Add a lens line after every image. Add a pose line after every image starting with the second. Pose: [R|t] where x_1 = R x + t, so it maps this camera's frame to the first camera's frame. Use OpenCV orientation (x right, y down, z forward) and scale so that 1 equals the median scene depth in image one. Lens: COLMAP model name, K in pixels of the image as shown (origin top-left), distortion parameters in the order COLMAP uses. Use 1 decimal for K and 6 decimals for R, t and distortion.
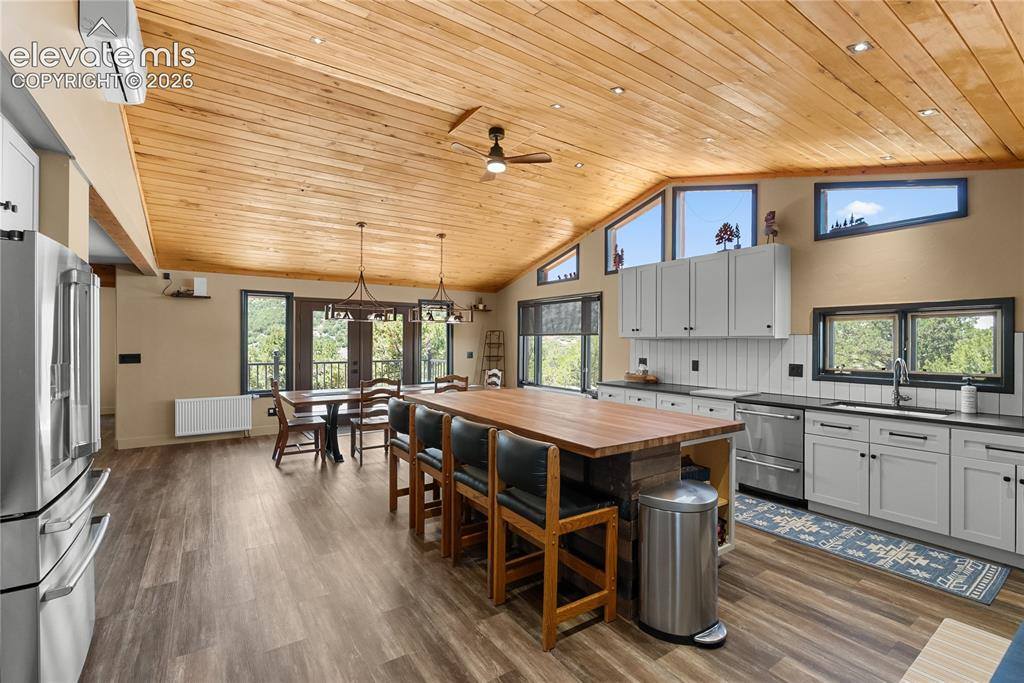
lens RADIAL K [[455.9, 0, 507.2], [0, 455.9, 342.0], [0, 0, 1]] dist [-0.012150, 0.001023]
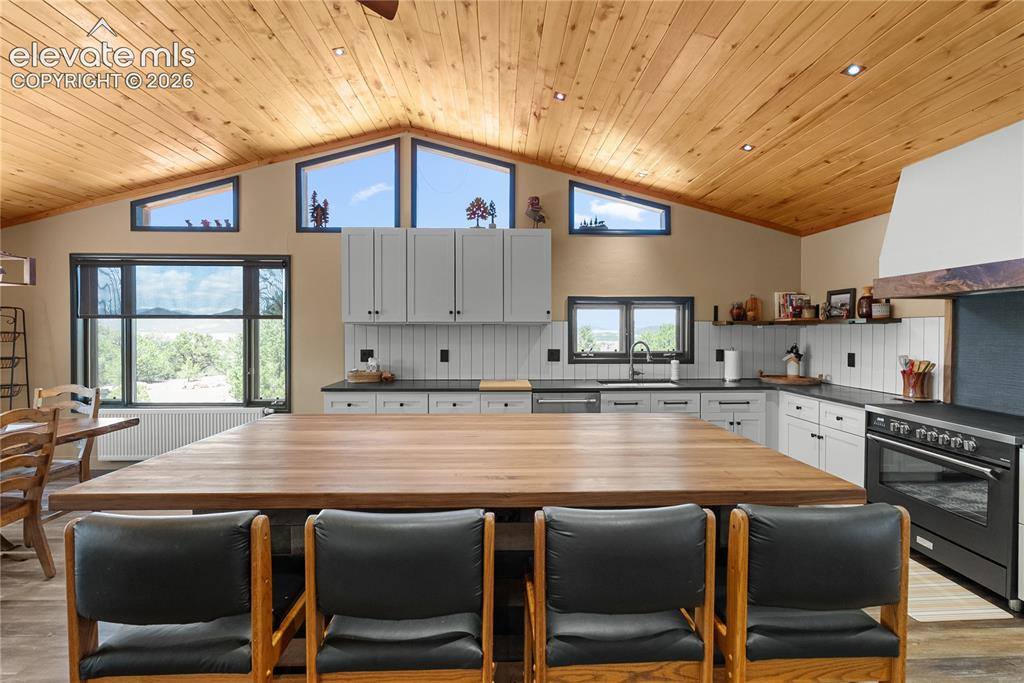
lens RADIAL K [[455.9, 0, 511.6], [0, 455.9, 335.5], [0, 0, 1]] dist [-0.012150, 0.001023]
pose [[0.522685, -0.014504, 0.852402, -0.263234], [0.002447, 0.999877, 0.015513, 0.000460], [-0.852522, -0.006023, 0.522656, 0.460116]]
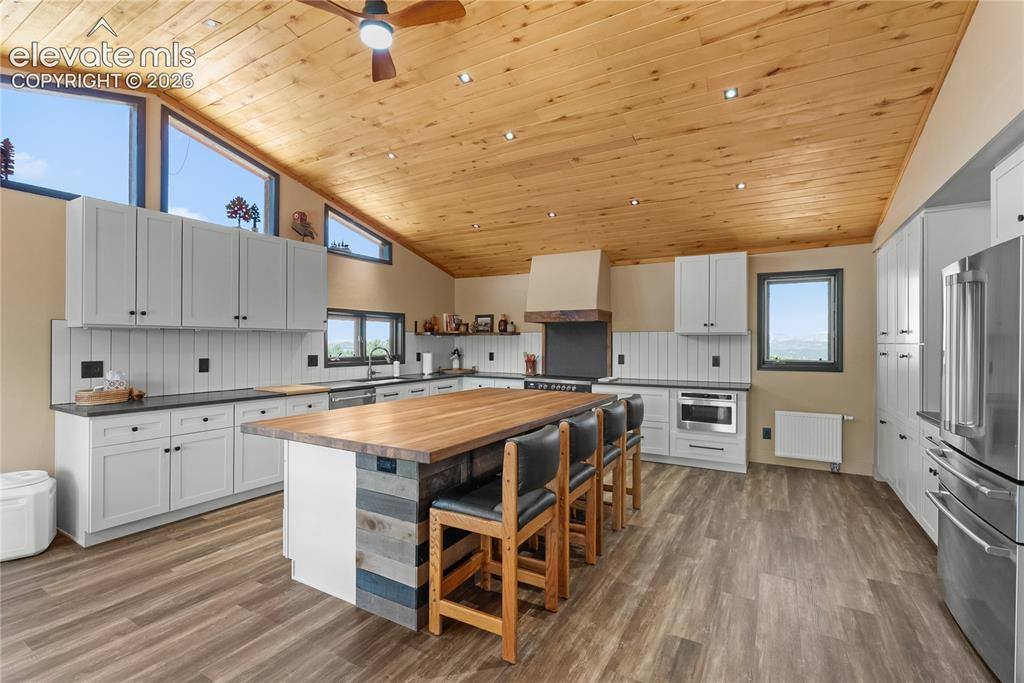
lens RADIAL K [[455.9, 0, 518.7], [0, 455.9, 343.7], [0, 0, 1]] dist [-0.012150, 0.001023]
pose [[-0.456953, -0.009885, 0.889436, -0.524105], [-0.004659, 0.999951, 0.008720, 0.006820], [-0.889479, -0.000159, -0.456977, 0.912967]]
